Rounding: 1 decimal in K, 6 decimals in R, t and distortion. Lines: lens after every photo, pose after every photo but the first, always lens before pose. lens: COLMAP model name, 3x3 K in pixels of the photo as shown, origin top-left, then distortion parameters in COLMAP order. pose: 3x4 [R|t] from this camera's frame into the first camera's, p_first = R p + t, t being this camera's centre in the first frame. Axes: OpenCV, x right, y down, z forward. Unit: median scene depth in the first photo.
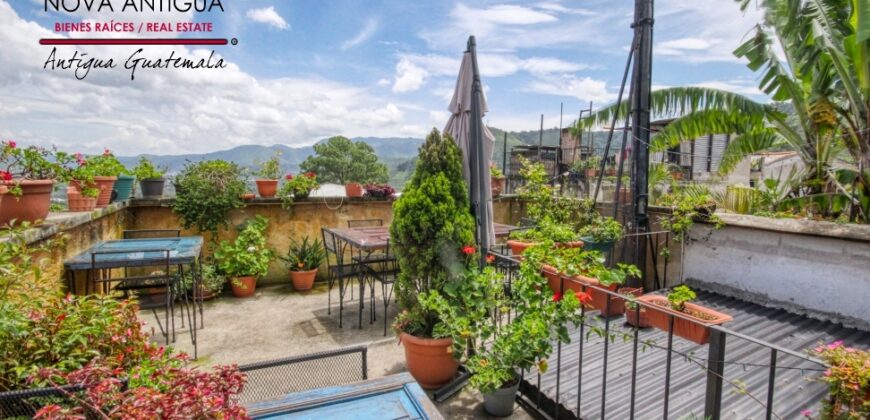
lens RADIAL K [[407.5, 0, 449.4], [0, 407.5, 199.1], [0, 0, 1]] dist [-0.000956, -0.000269]
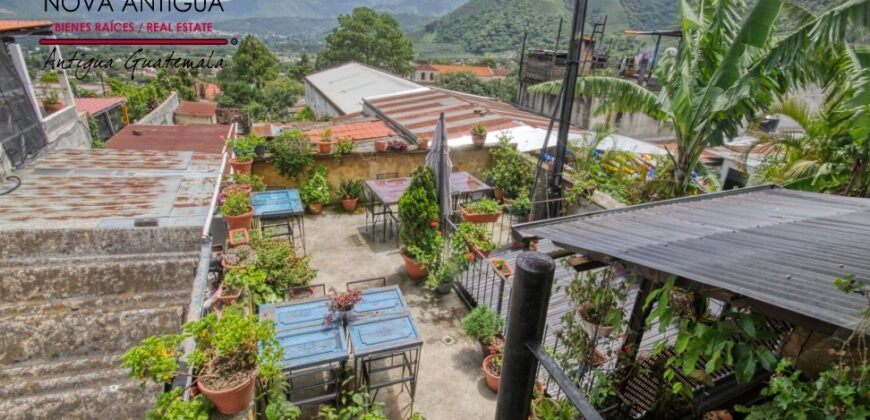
lens RADIAL K [[407.5, 0, 449.4], [0, 407.5, 199.1], [0, 0, 1]] dist [-0.000956, -0.000269]
pose [[0.996622, 0.065544, -0.049485, 0.125346], [-0.047106, 0.949791, 0.309317, -0.367884], [0.067274, -0.305942, 0.949670, -0.546009]]
